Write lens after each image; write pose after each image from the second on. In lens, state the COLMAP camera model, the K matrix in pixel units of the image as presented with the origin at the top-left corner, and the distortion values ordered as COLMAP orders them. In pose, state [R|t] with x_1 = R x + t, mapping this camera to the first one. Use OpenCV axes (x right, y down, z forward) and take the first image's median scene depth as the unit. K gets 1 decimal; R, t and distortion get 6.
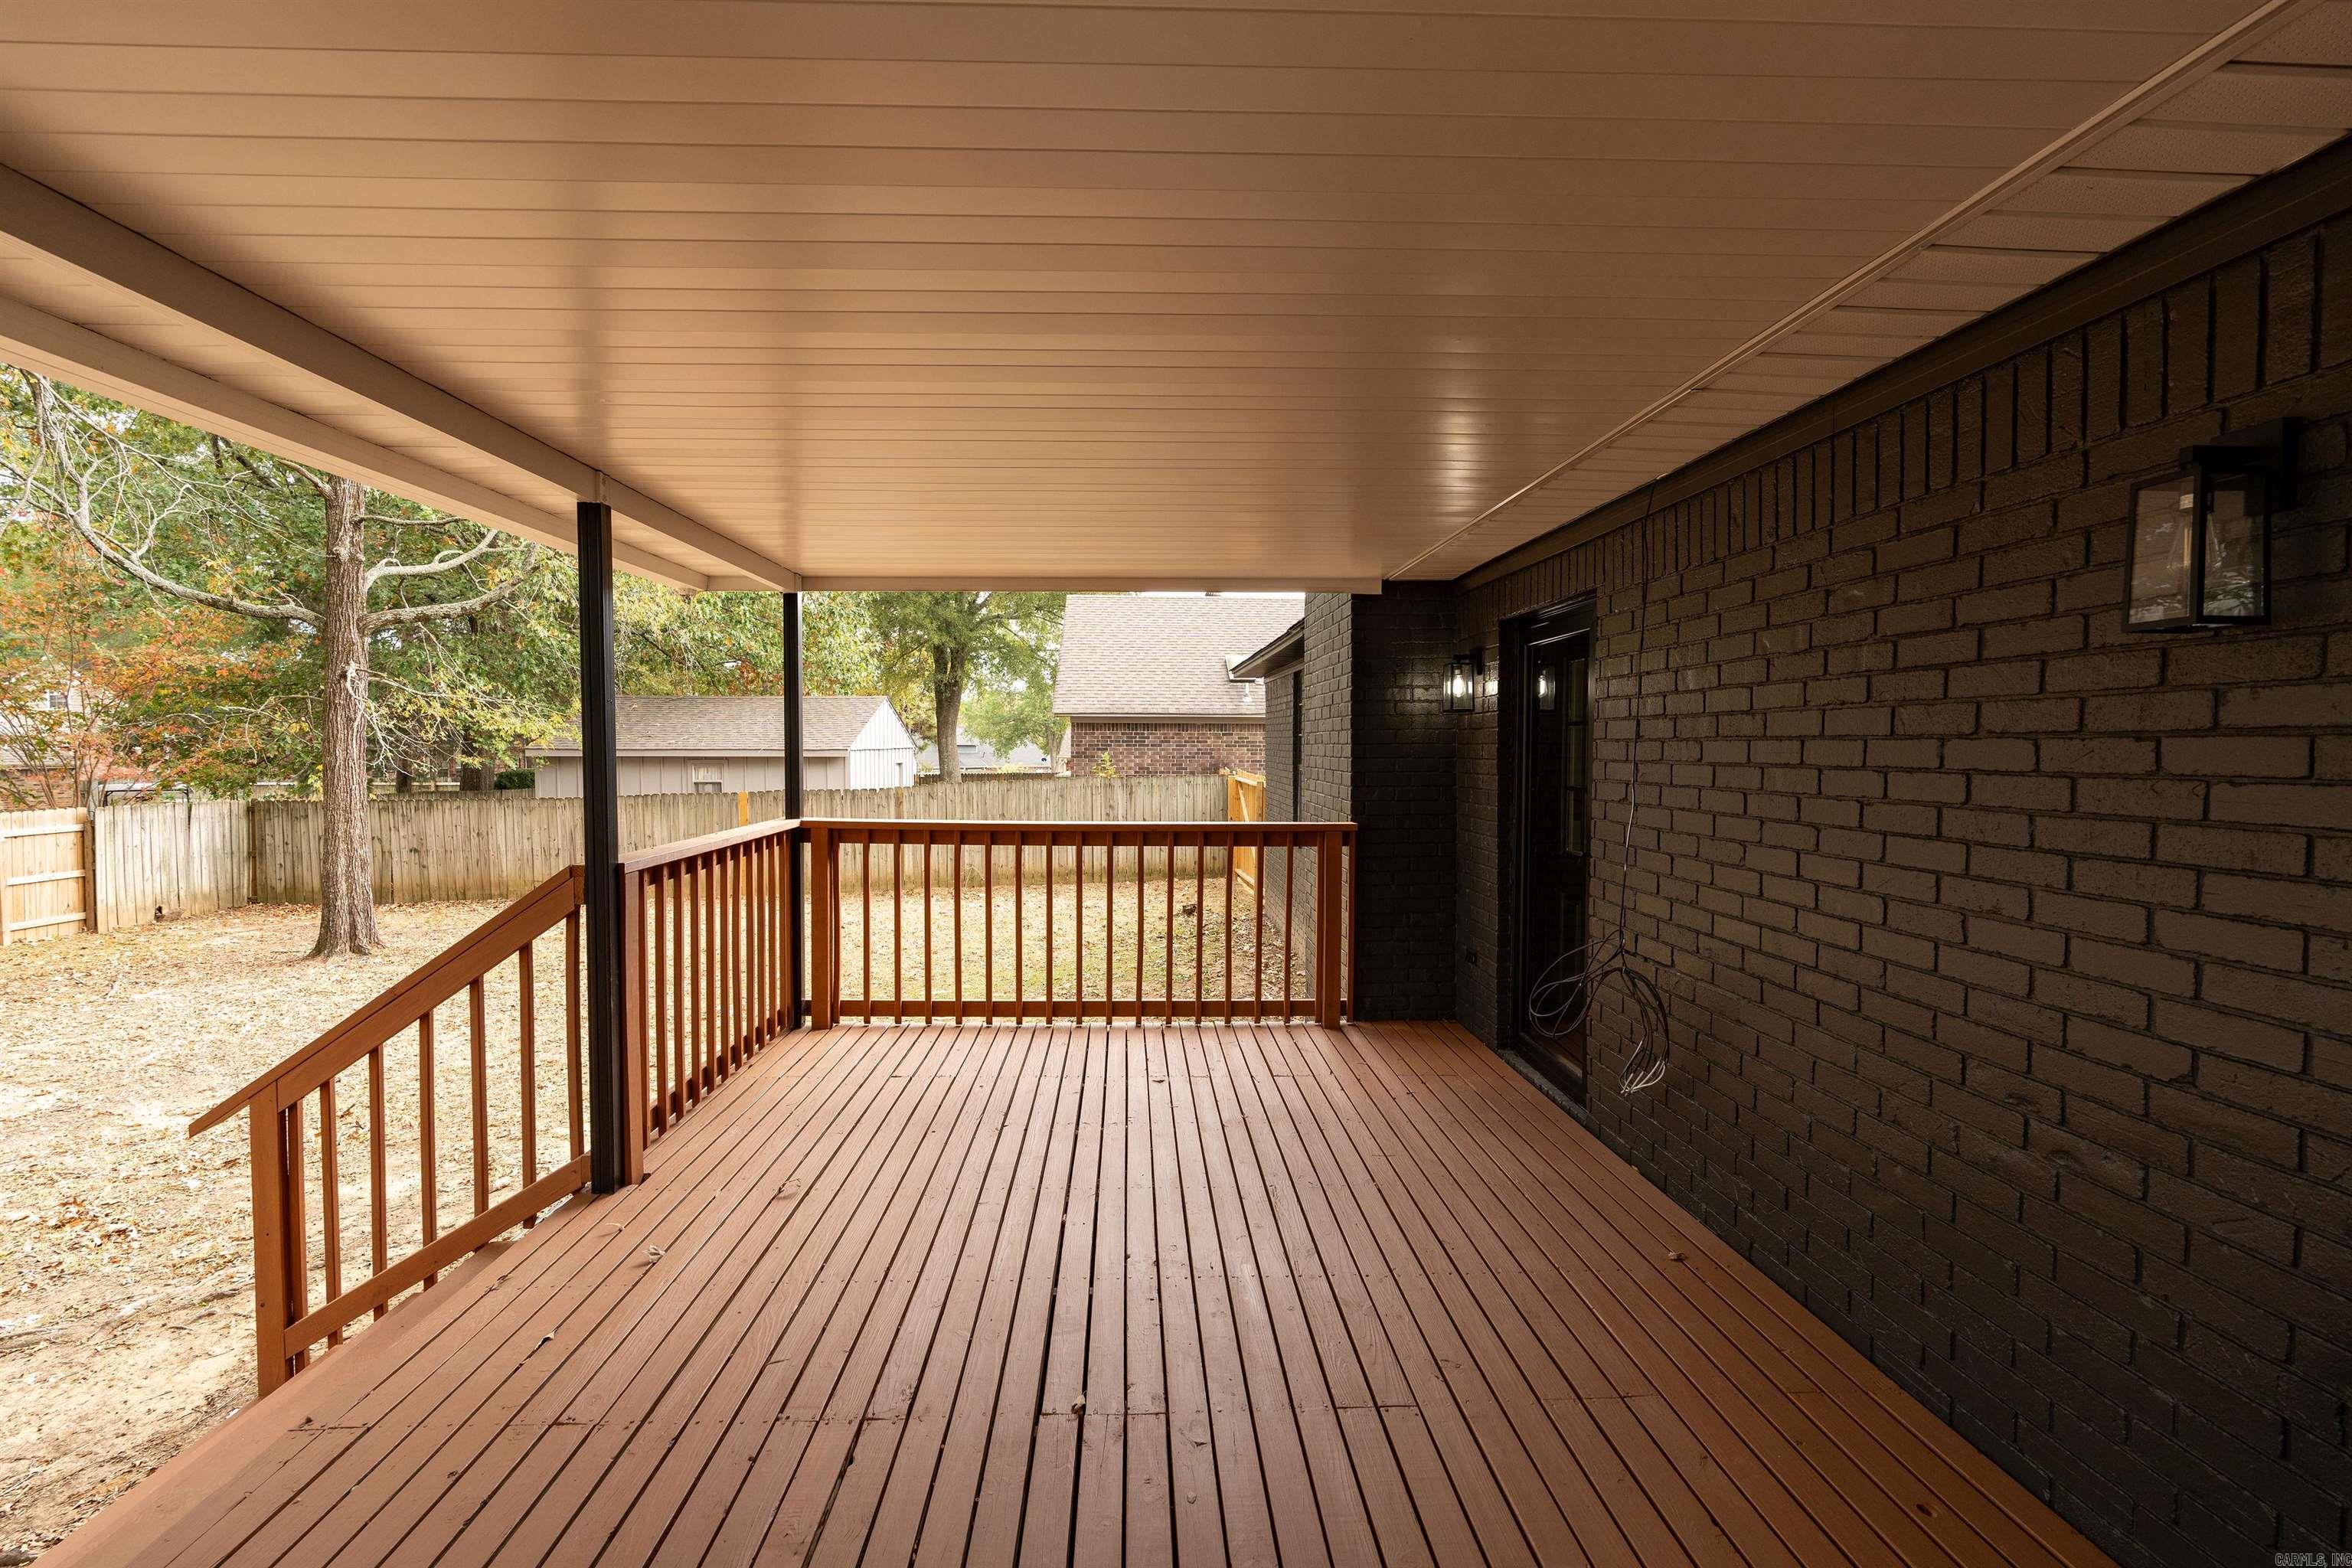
lens RADIAL K [[1049.0, 0, 1176.0], [0, 1049.0, 784.0], [0, 0, 1]] dist [-0.000024, 0.000114]
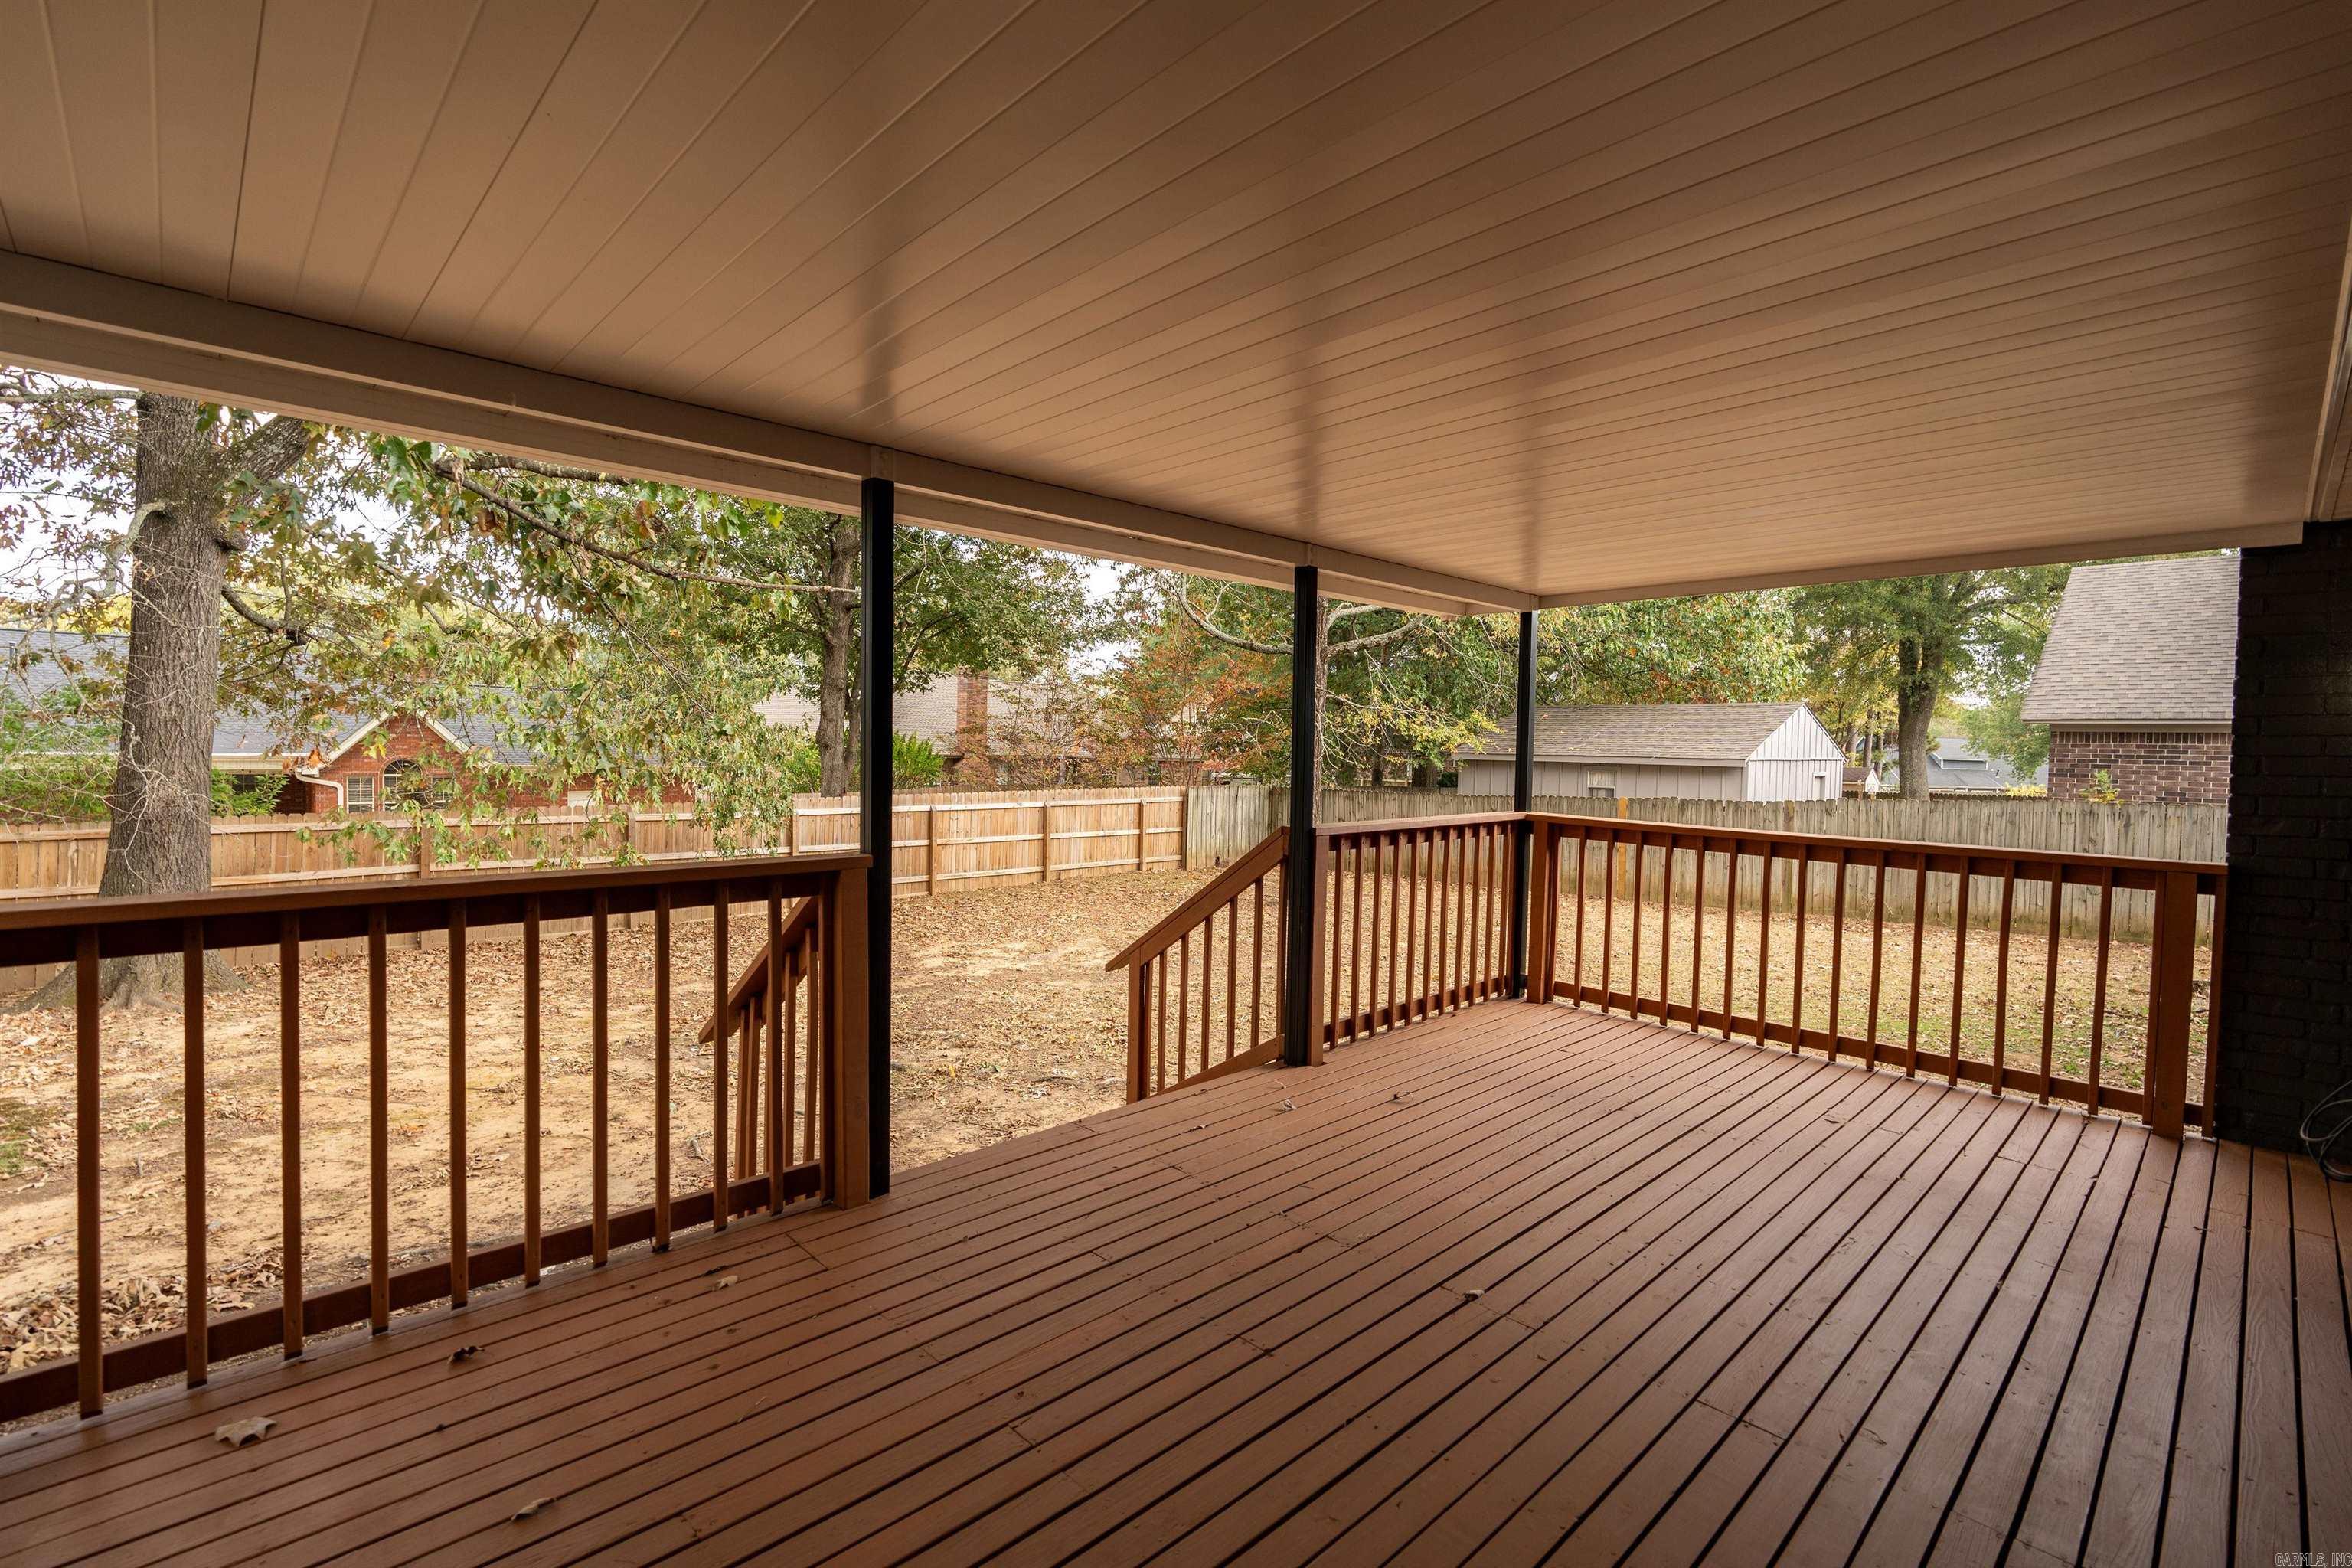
lens RADIAL K [[1059.3, 0, 1186.4], [0, 1059.3, 737.9], [0, 0, 1]] dist [0.000752, 0.000470]
pose [[0.667983, 0.007263, -0.744141, 0.238994], [-0.046599, 0.998398, -0.032086, 0.007564], [0.742716, 0.056109, 0.667251, -0.031501]]
